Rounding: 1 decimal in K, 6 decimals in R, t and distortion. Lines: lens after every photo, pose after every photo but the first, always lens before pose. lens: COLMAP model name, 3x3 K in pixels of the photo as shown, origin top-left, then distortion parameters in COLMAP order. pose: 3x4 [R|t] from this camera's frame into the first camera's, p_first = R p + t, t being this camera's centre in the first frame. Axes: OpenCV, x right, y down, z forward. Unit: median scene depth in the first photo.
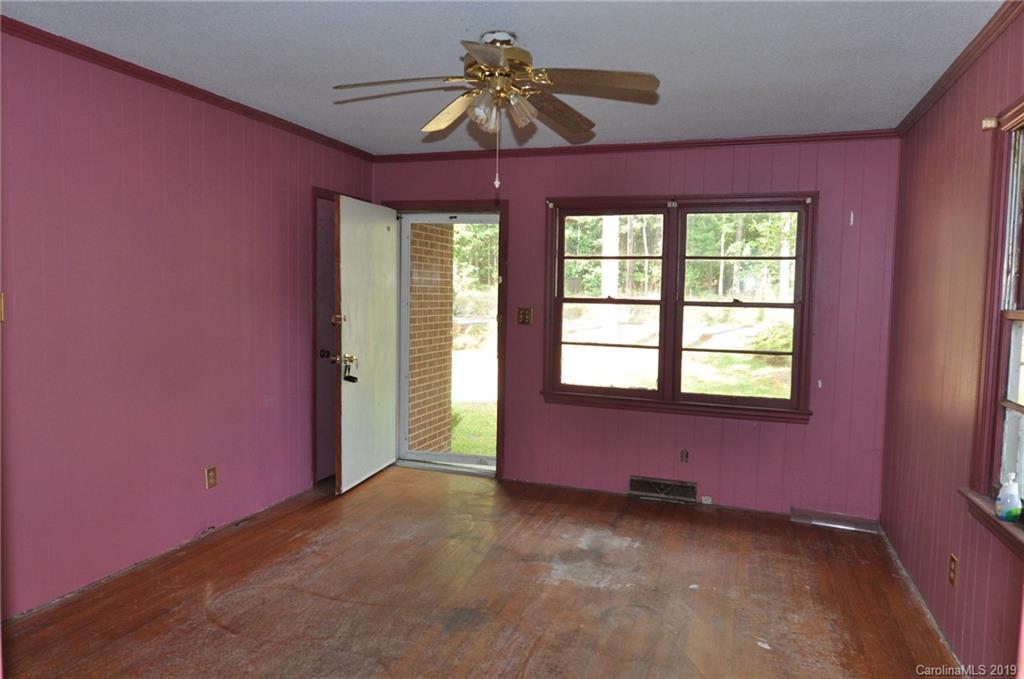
lens RADIAL K [[662.7, 0, 512.0], [0, 662.7, 339.5], [0, 0, 1]] dist [-0.011243, -0.003874]
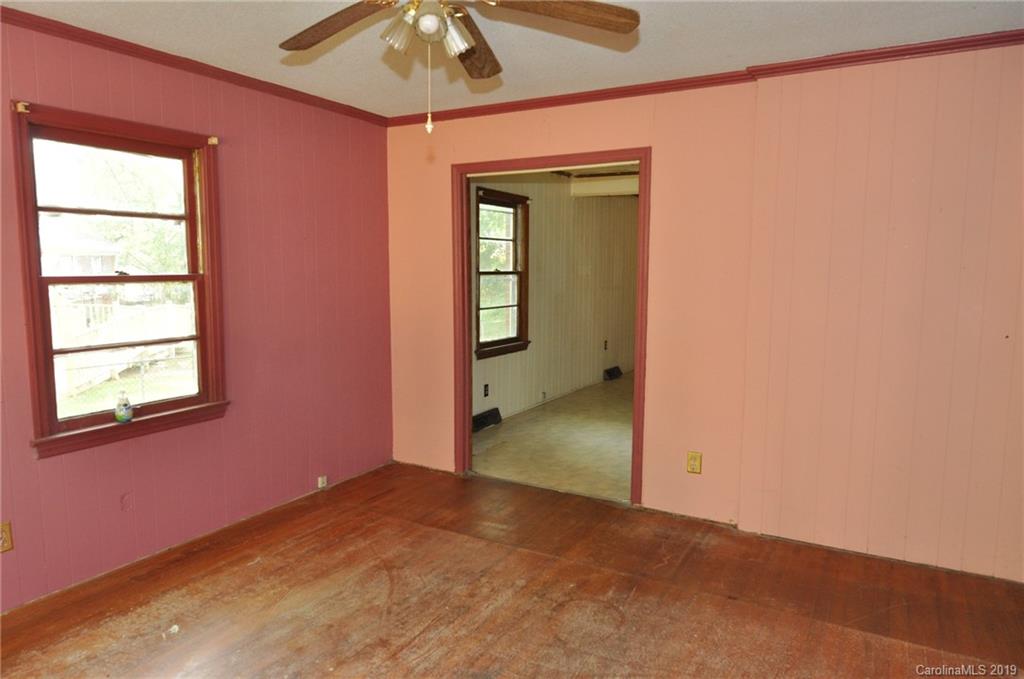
lens RADIAL K [[662.7, 0, 512.0], [0, 662.7, 339.5], [0, 0, 1]] dist [-0.011243, -0.003874]
pose [[-0.983619, -0.042261, 0.175236, -0.267888], [-0.009748, 0.983178, 0.182391, -0.142034], [-0.179996, 0.177695, -0.967484, 1.828788]]
